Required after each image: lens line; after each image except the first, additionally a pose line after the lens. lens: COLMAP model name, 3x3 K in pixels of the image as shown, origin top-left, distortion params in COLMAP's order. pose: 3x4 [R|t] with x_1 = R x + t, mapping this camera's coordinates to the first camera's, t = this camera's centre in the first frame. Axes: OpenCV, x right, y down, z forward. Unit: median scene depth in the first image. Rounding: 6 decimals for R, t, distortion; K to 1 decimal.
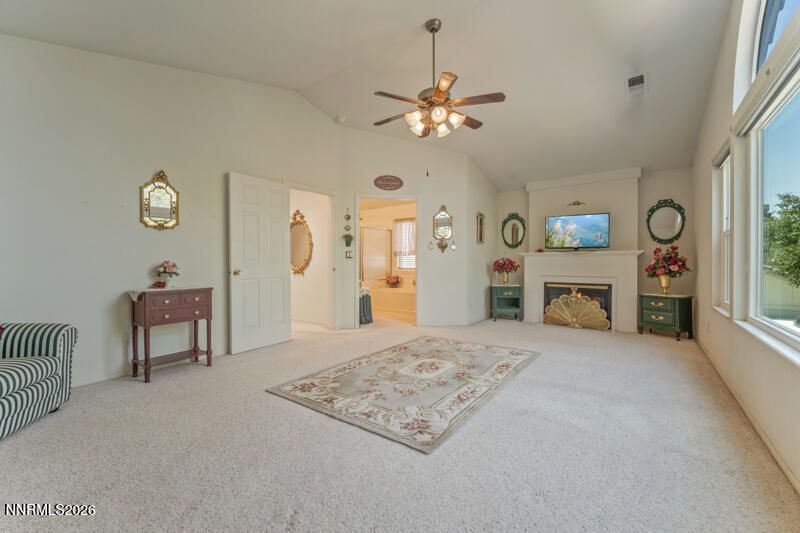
lens RADIAL K [[330.9, 0, 398.6], [0, 330.9, 263.7], [0, 0, 1]] dist [-0.017134, -0.000137]
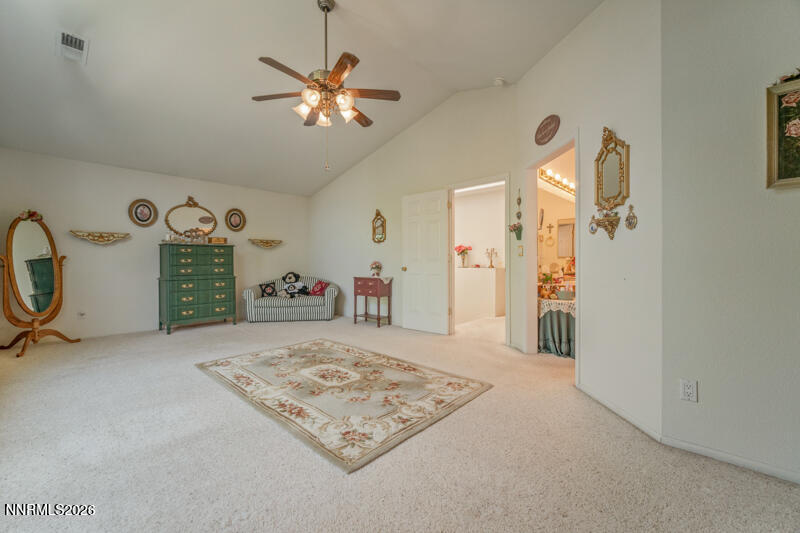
lens RADIAL K [[330.9, 0, 399.0], [0, 330.9, 263.9], [0, 0, 1]] dist [-0.017134, -0.000137]
pose [[-0.114727, 0.011327, -0.993332, 0.941324], [0.000884, 0.999936, 0.011301, -0.009970], [0.993397, 0.000418, -0.114730, 1.231704]]
